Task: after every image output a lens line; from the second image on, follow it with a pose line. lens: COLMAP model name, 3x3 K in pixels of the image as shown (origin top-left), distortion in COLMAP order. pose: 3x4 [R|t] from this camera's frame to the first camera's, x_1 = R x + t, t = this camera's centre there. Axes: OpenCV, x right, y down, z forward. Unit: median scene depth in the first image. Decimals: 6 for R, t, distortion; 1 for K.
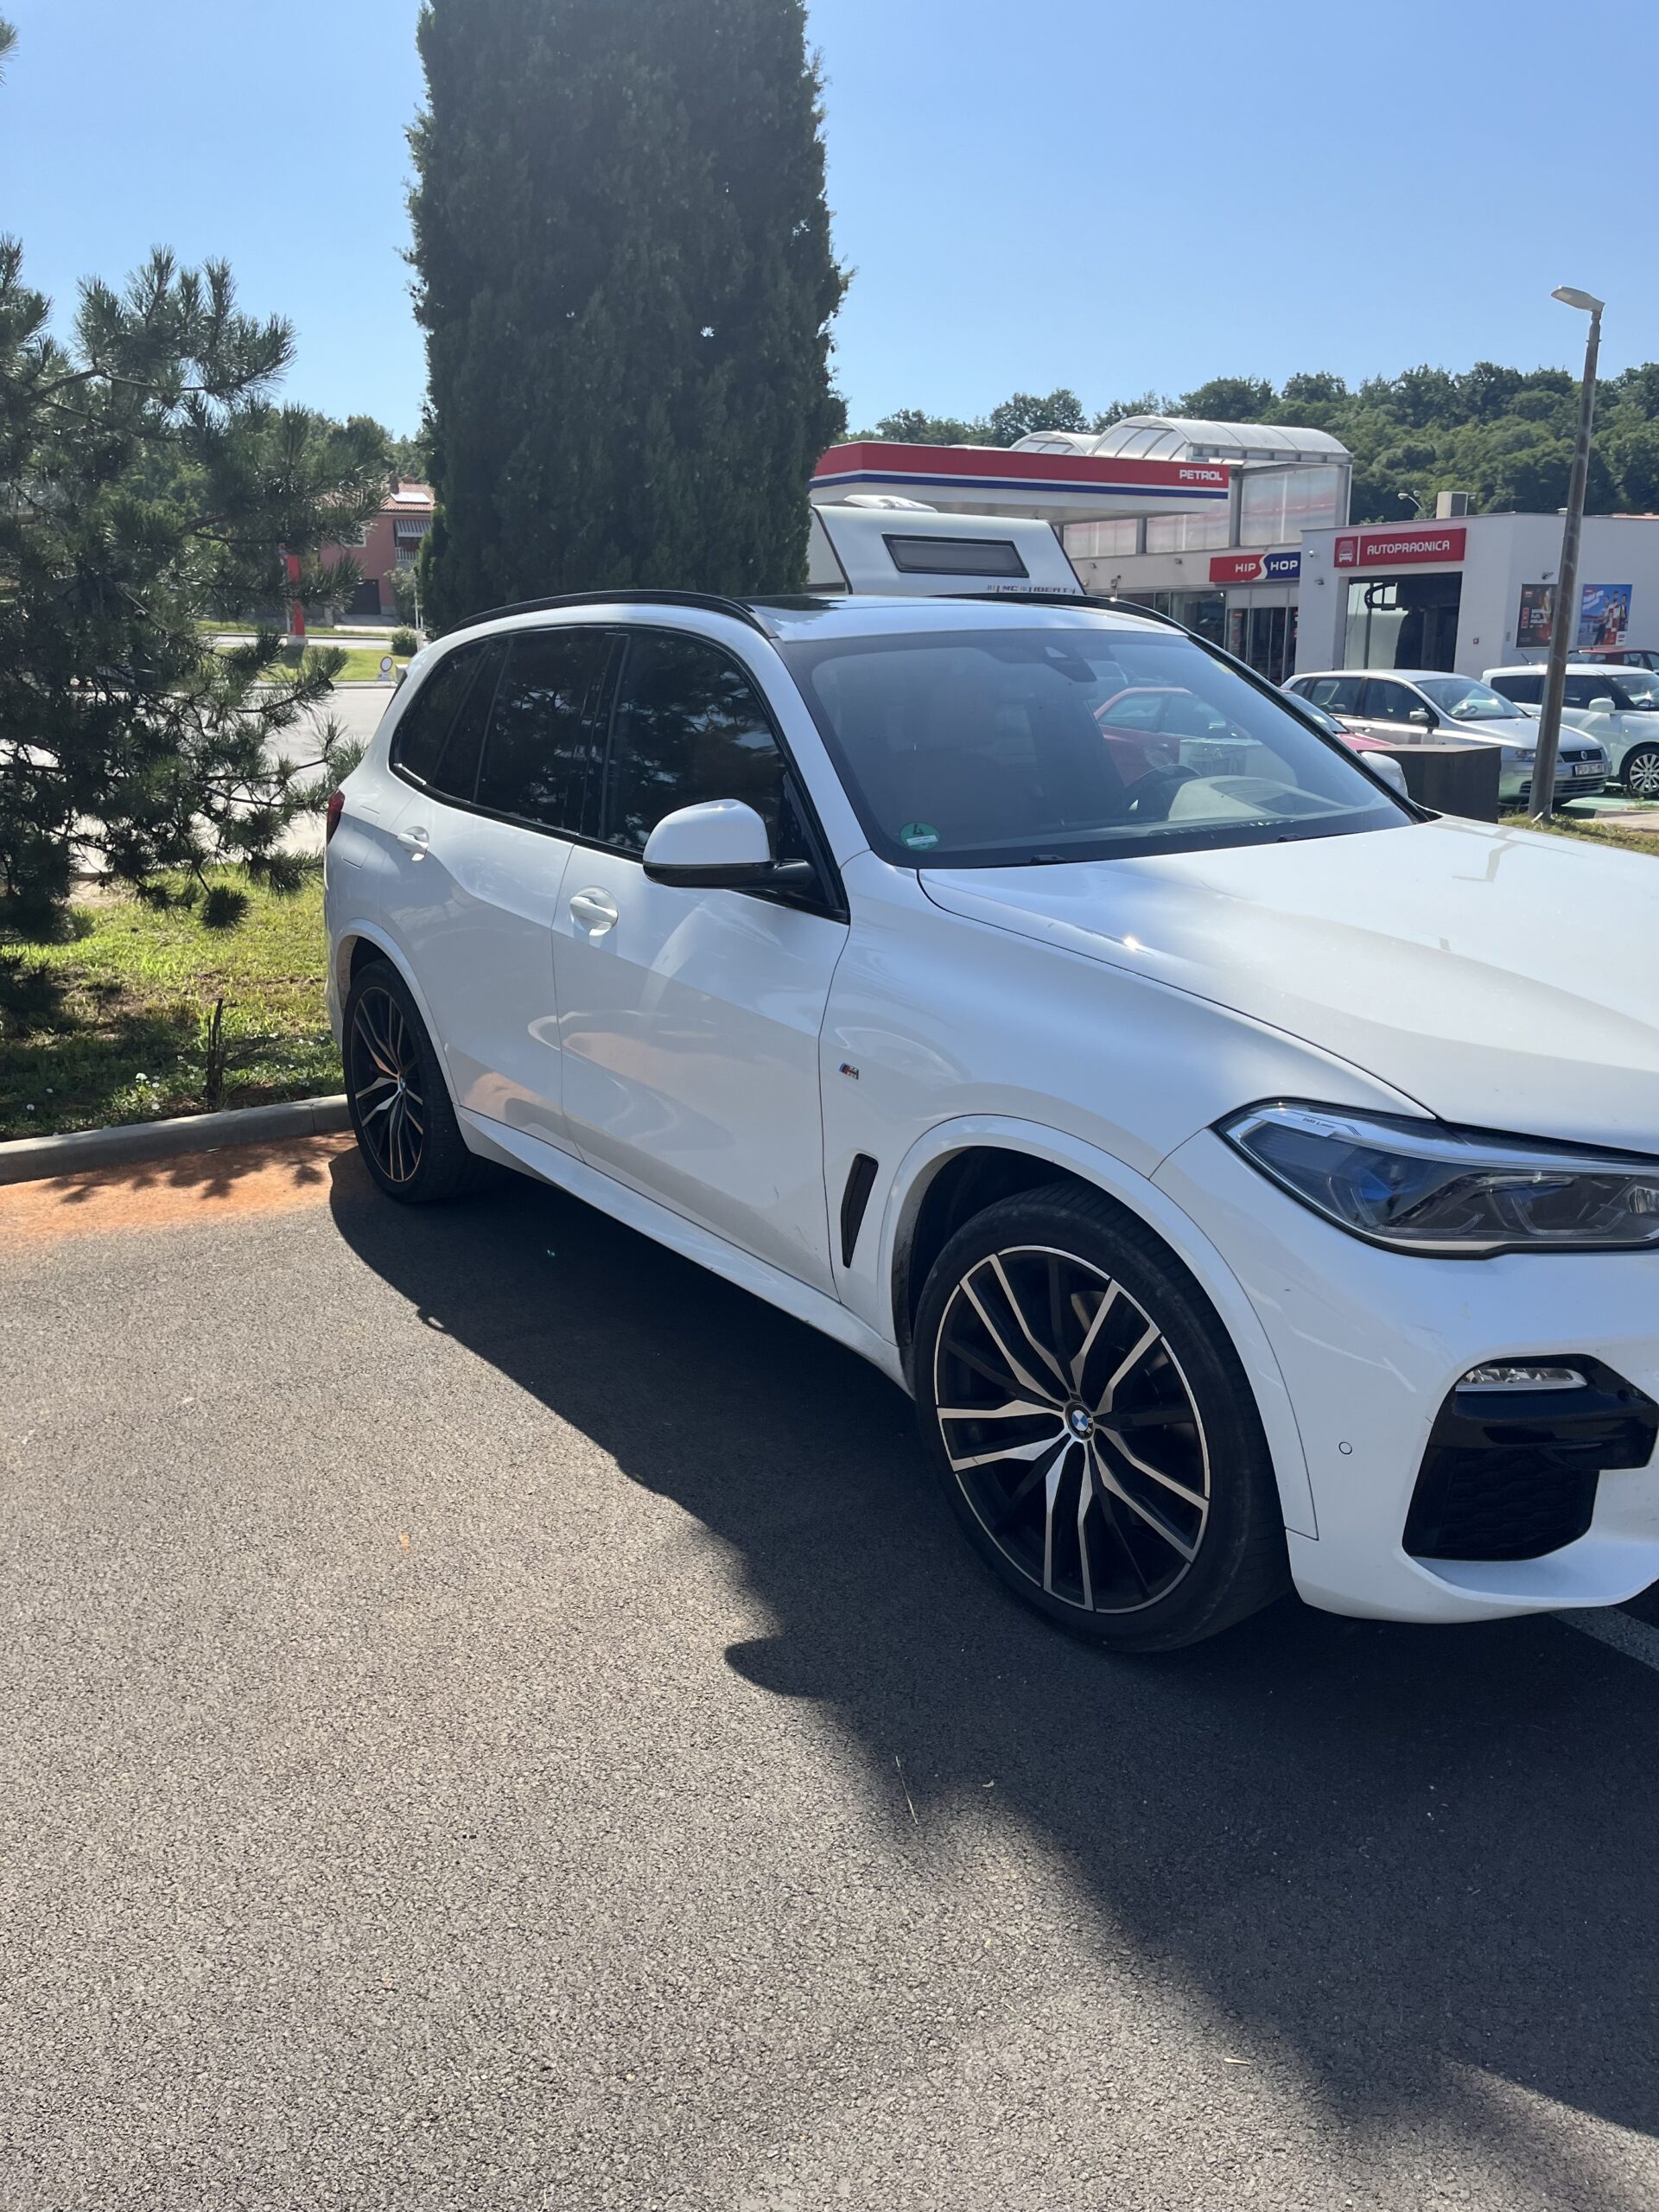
lens RADIAL K [[1663.9, 0, 829.3], [0, 1663.9, 1114.2], [0, 0, 1]] dist [-0.008785, -0.020965]
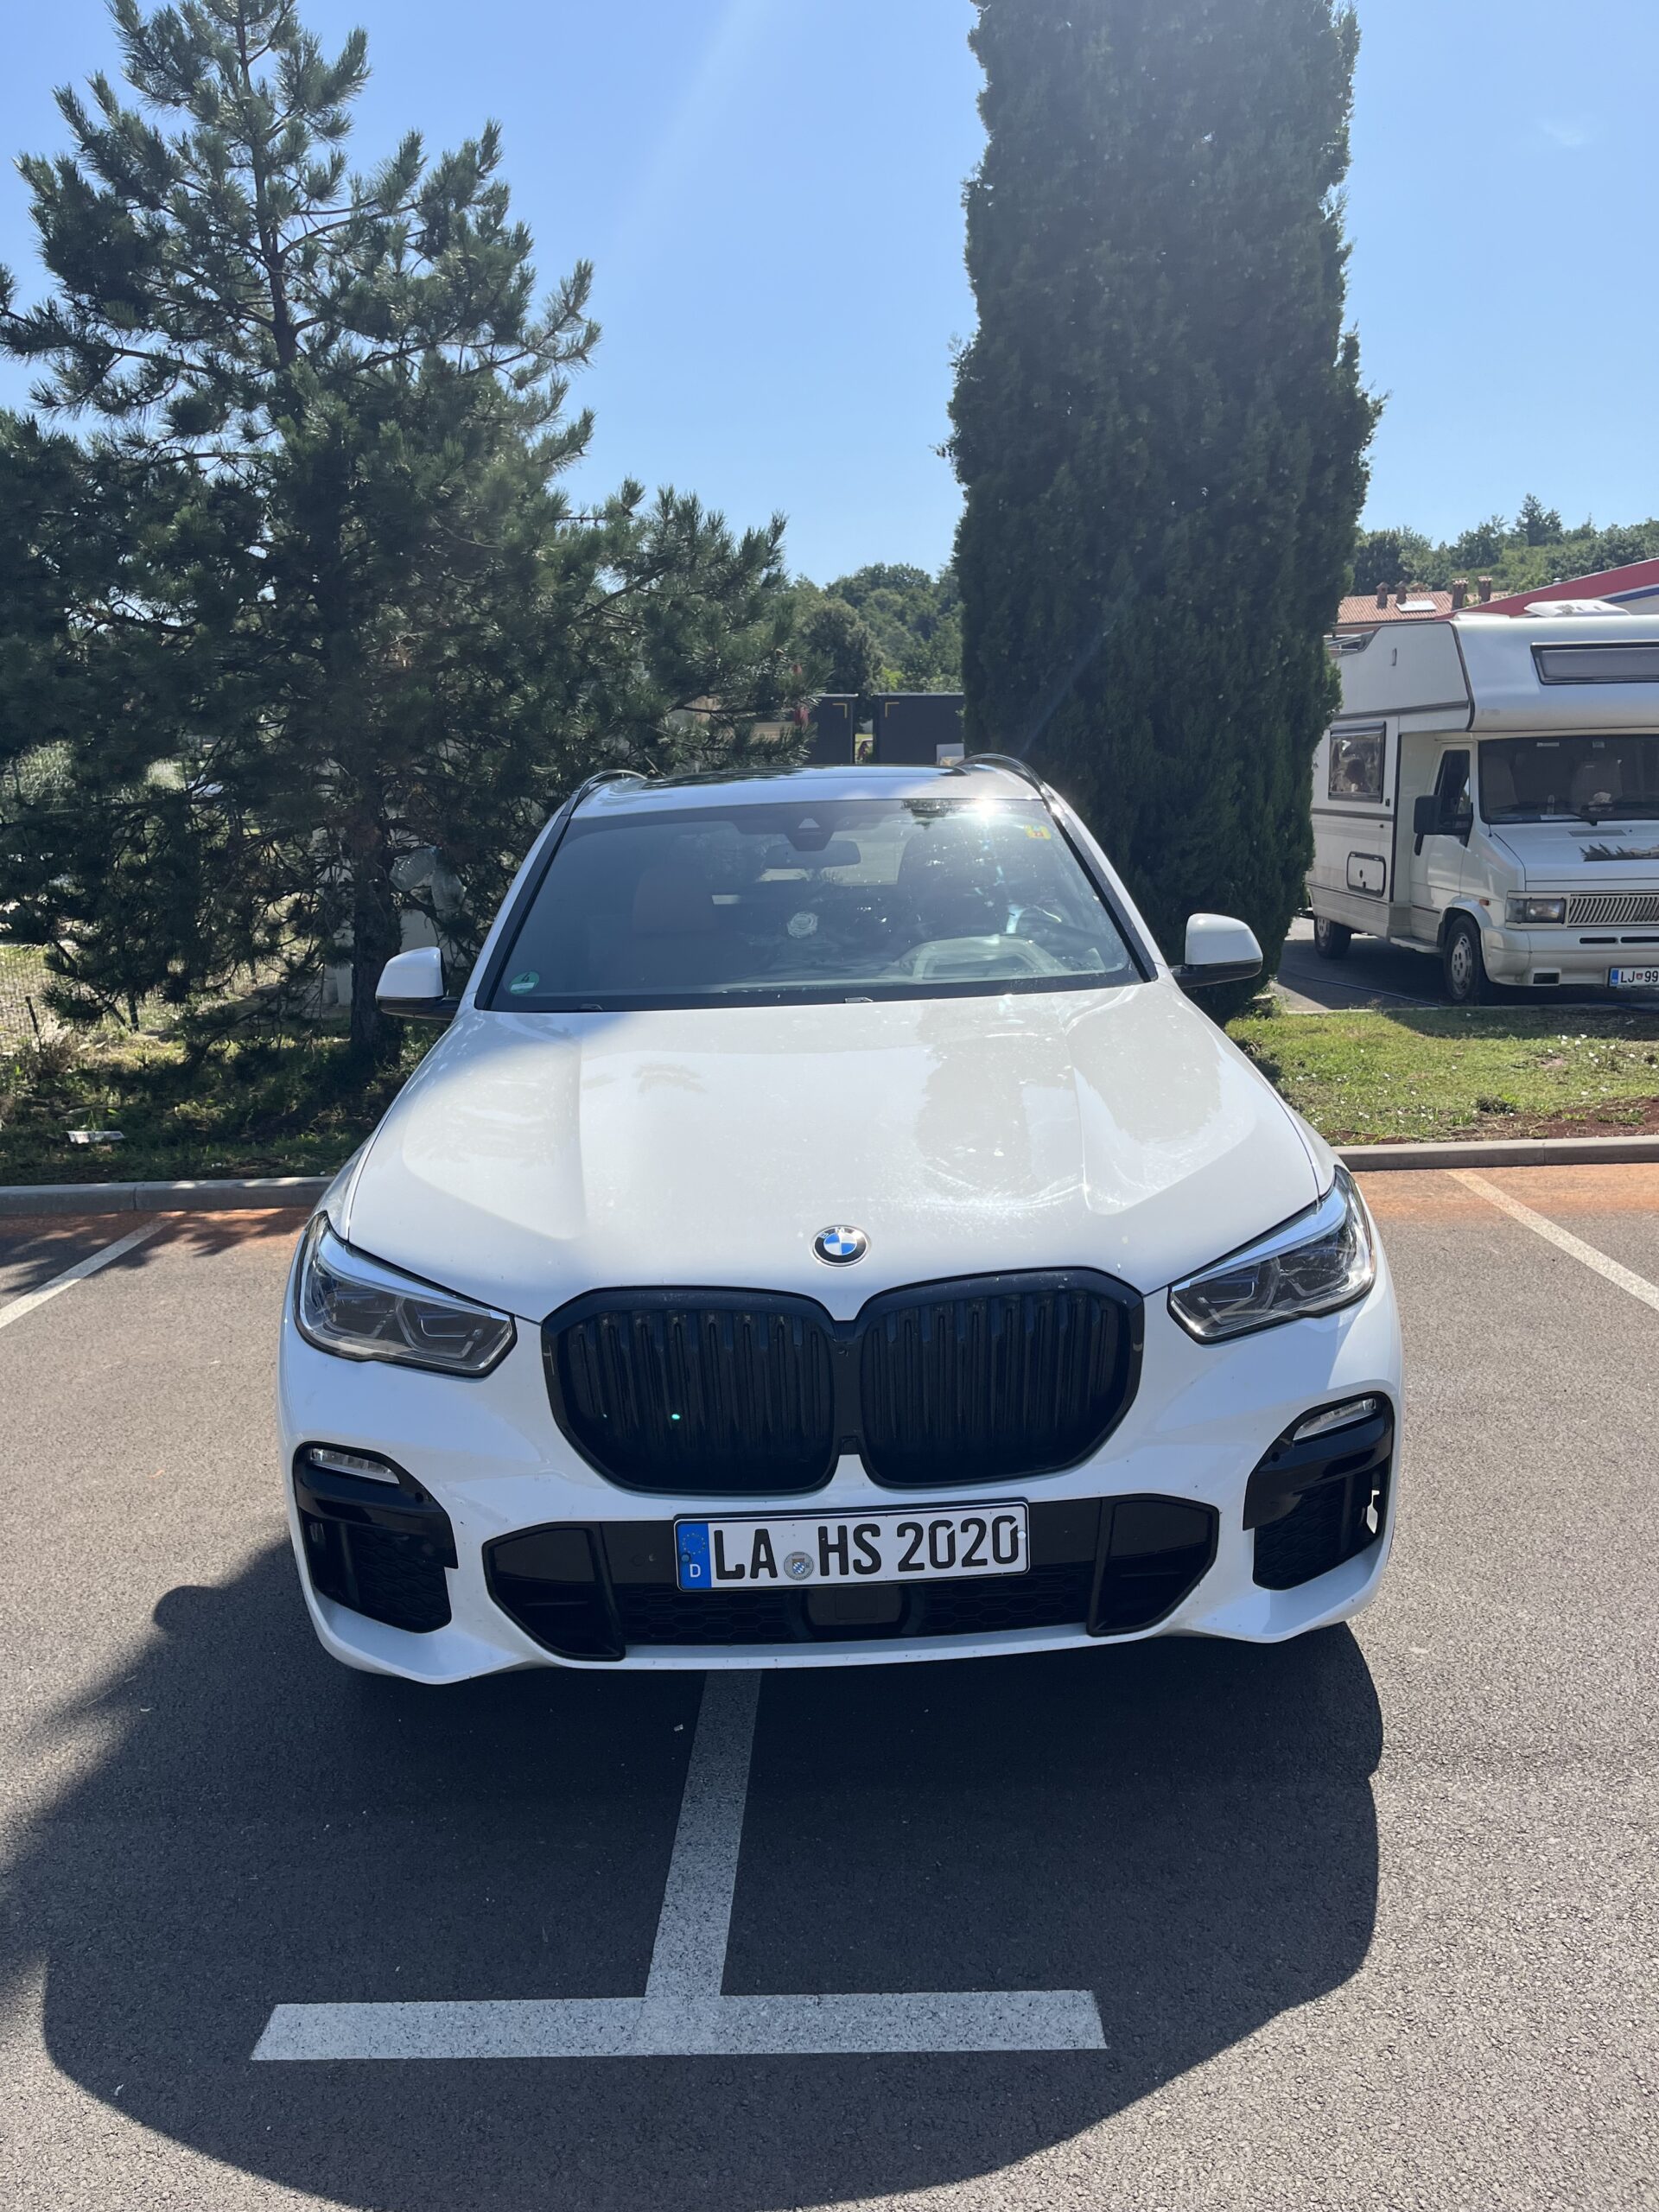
lens RADIAL K [[1663.9, 0, 834.4], [0, 1663.9, 1107.3], [0, 0, 1]] dist [-0.008785, -0.020965]
pose [[0.826757, 0.083718, -0.556295, 0.364747], [-0.119112, 0.992495, -0.027659, -0.027790], [0.549805, 0.089129, 0.830524, 0.048512]]
